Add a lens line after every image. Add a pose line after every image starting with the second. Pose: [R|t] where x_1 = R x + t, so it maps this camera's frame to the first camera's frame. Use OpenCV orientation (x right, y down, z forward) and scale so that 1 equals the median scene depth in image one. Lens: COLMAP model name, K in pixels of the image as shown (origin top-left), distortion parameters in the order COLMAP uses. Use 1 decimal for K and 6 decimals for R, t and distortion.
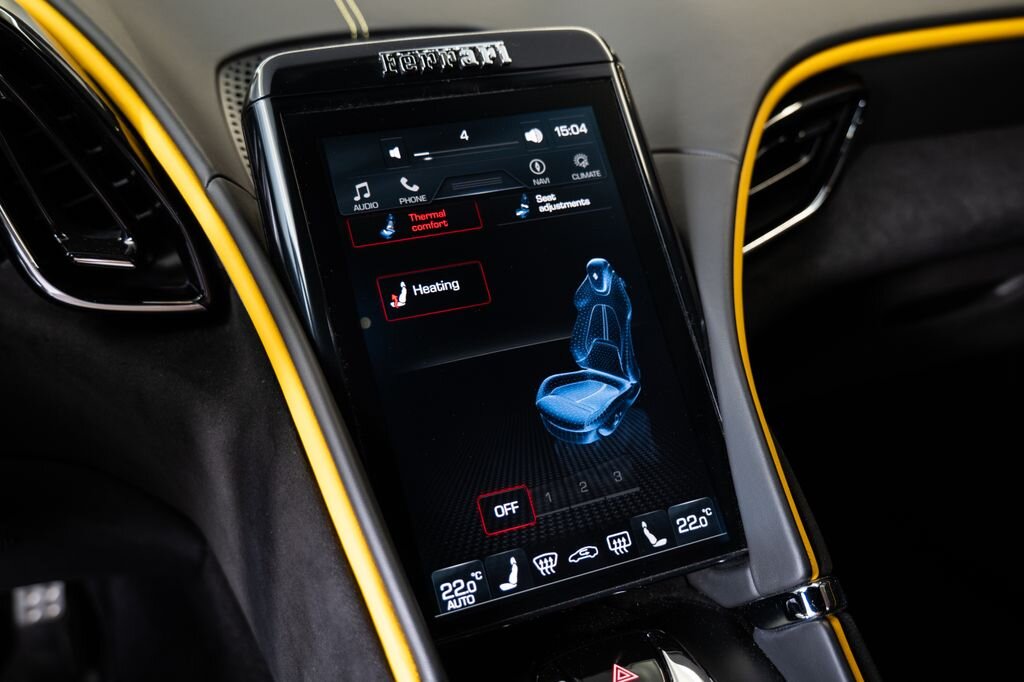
lens RADIAL K [[902.9, 0, 514.9], [0, 902.9, 340.3], [0, 0, 1]] dist [0.013390, -0.007711]
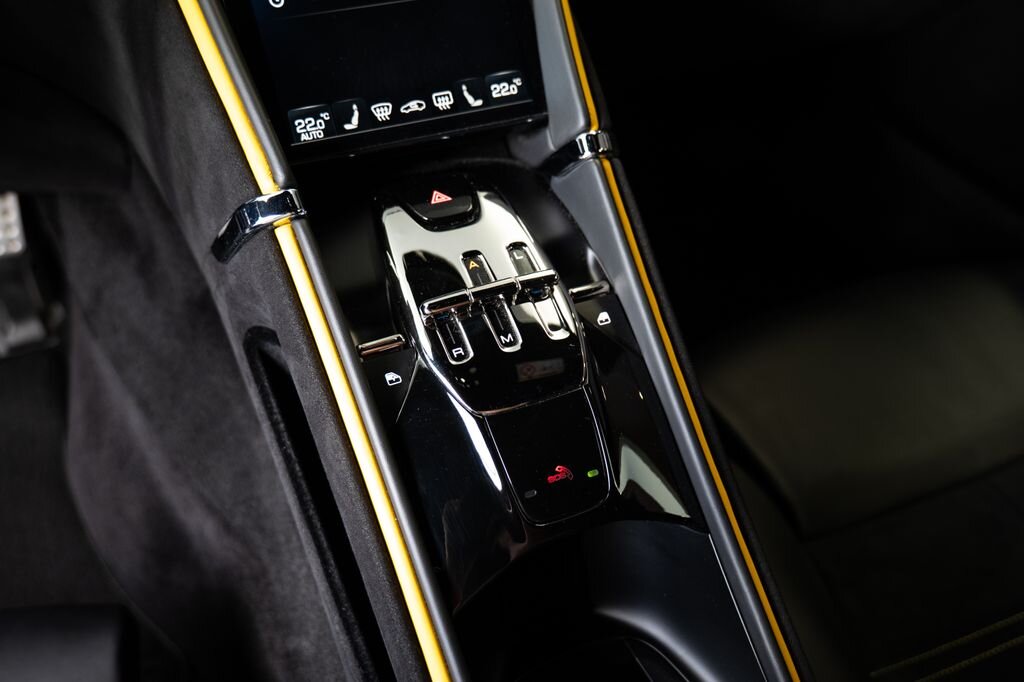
lens RADIAL K [[839.6, 0, 508.4], [0, 839.6, 343.0], [0, 0, 1]] dist [-0.006508, -0.006778]
pose [[0.998744, 0.018282, 0.046649, 0.161769], [-0.029286, 0.968452, 0.247472, 0.265962], [-0.040653, -0.248527, 0.967771, -0.215247]]
